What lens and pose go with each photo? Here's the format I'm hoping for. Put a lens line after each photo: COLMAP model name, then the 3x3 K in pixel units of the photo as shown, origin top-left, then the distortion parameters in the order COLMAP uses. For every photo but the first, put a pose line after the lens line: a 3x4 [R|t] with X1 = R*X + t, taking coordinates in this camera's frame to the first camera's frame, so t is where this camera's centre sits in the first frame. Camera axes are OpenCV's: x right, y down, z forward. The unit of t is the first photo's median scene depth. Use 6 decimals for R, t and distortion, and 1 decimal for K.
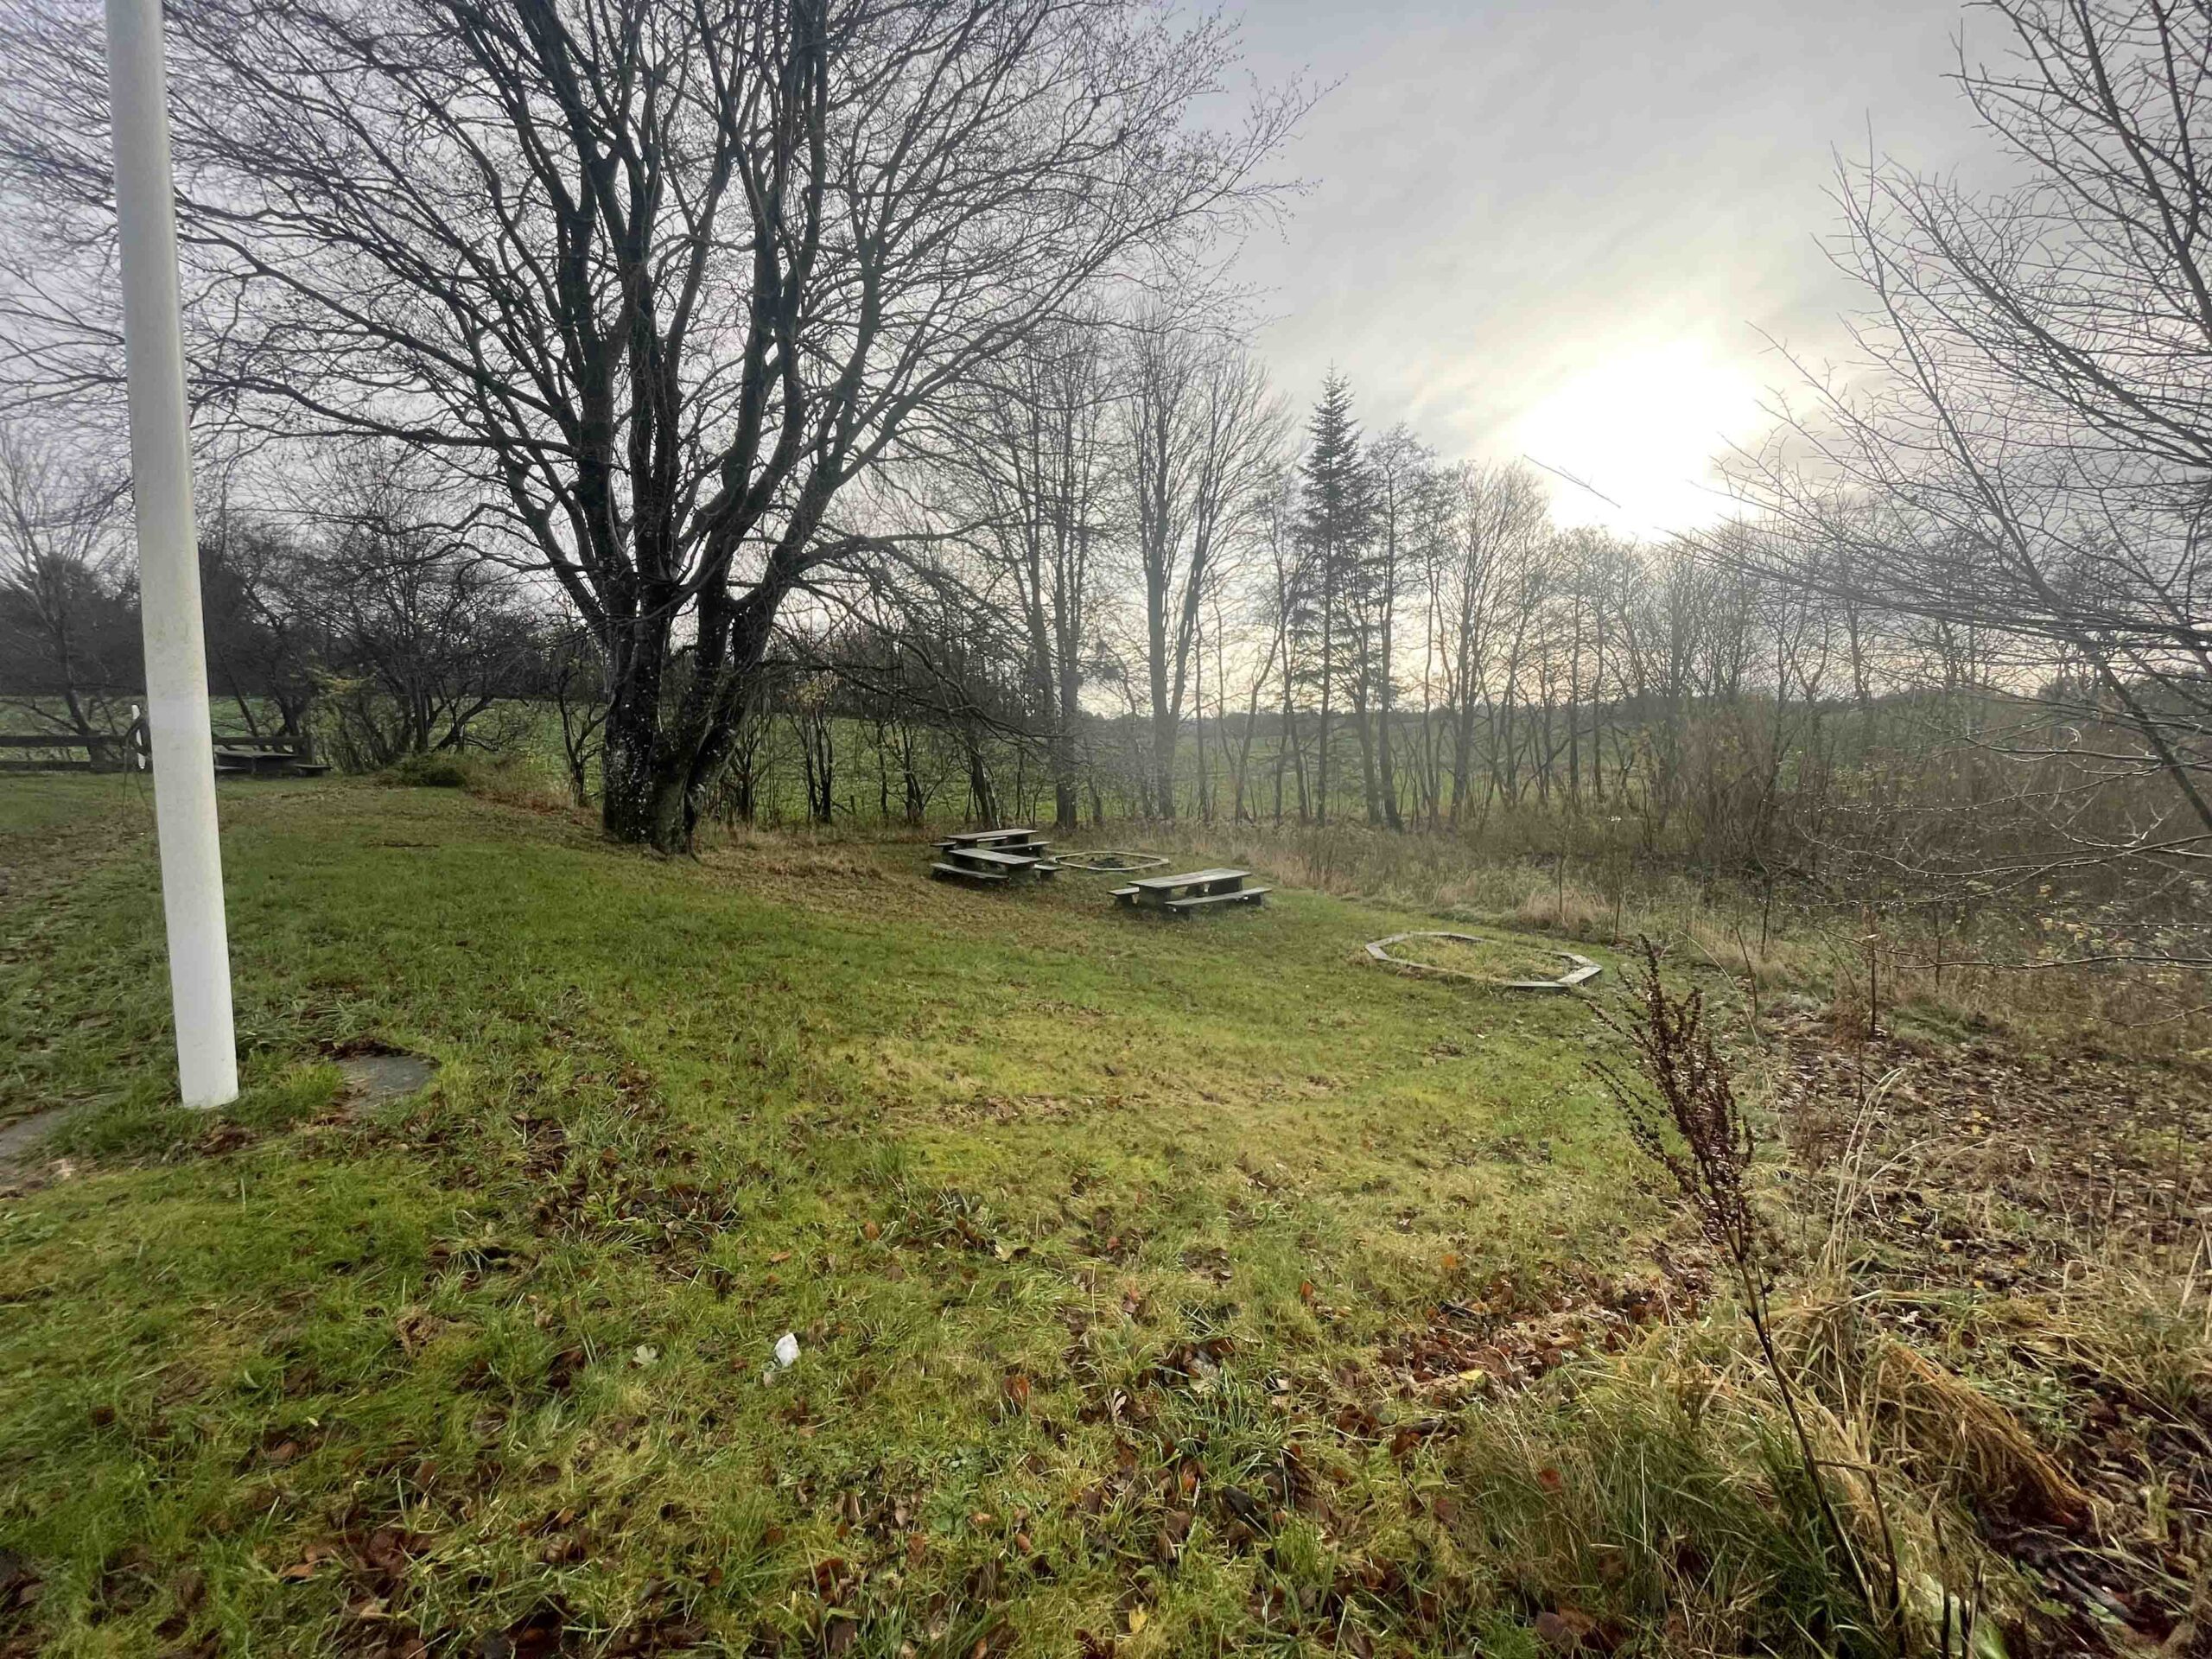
lens RADIAL K [[892.2, 0, 1101.4], [0, 892.2, 818.7], [0, 0, 1]] dist [-0.003162, -0.000635]
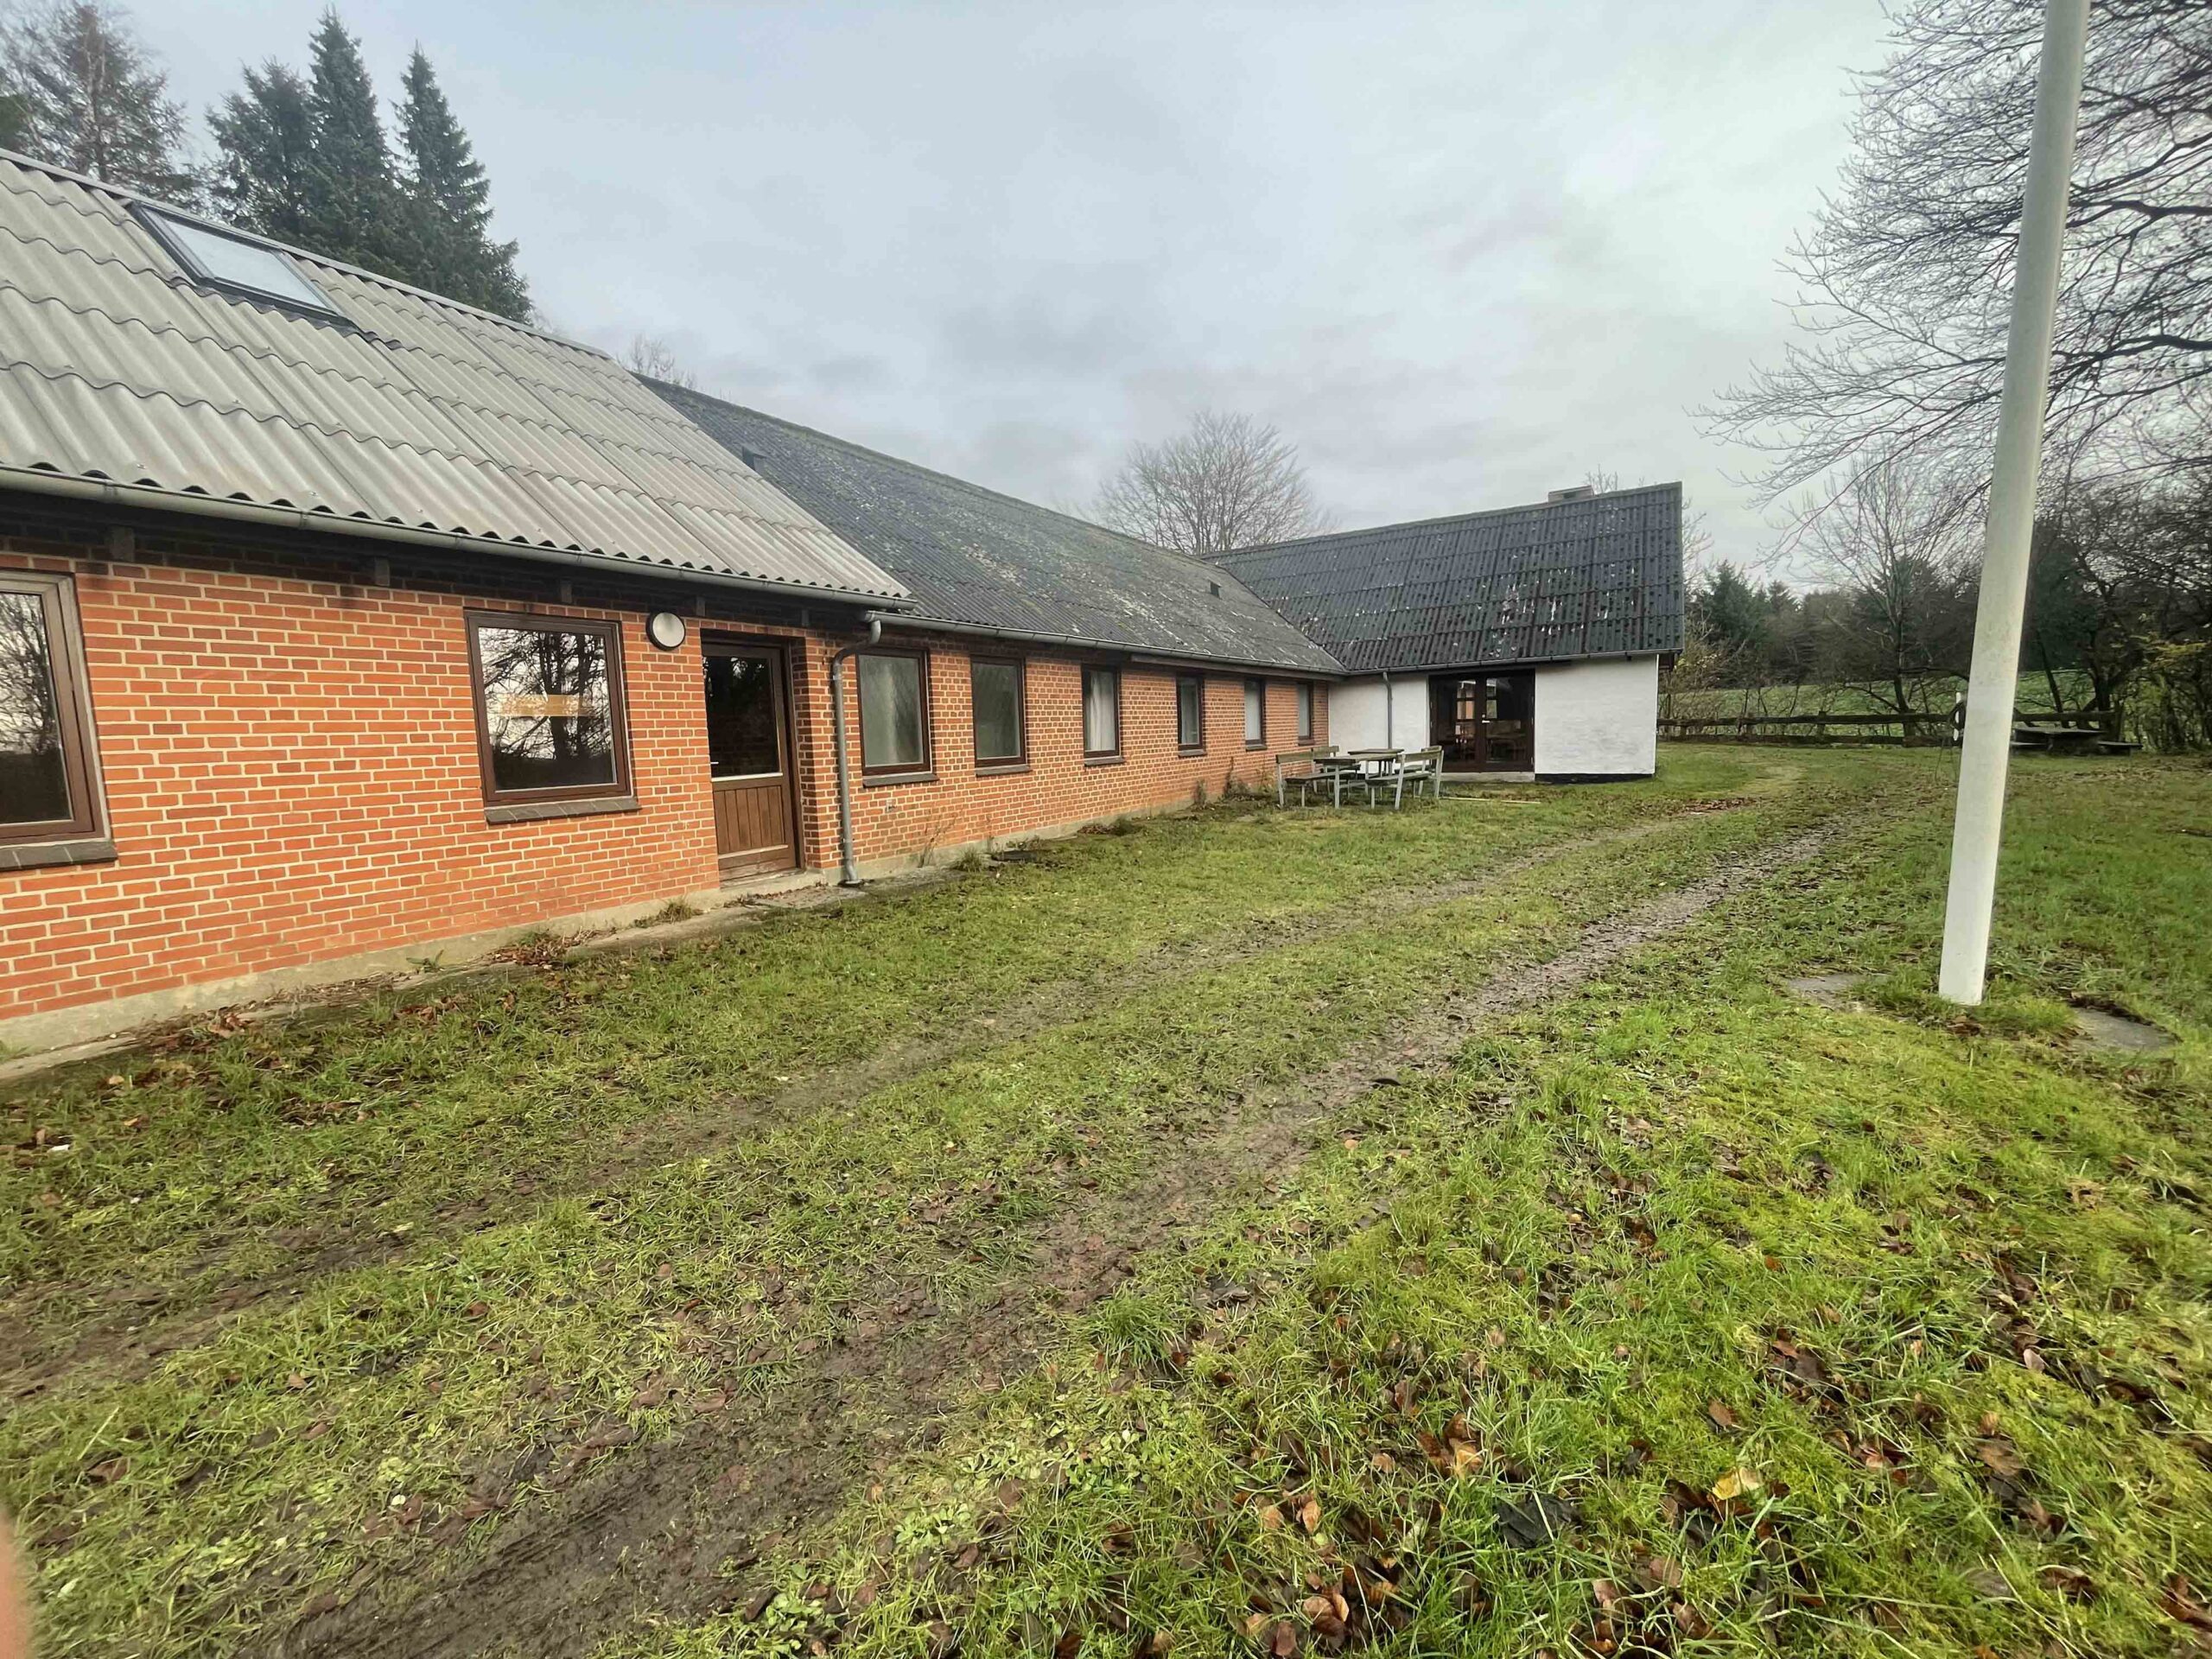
lens RADIAL K [[892.2, 0, 1104.9], [0, 892.2, 830.5], [0, 0, 1]] dist [-0.003162, -0.000635]
pose [[-0.006153, 0.113230, -0.993550, 0.135758], [-0.073808, 0.990807, 0.113375, 0.010185], [0.997253, 0.074030, 0.002261, -0.134927]]
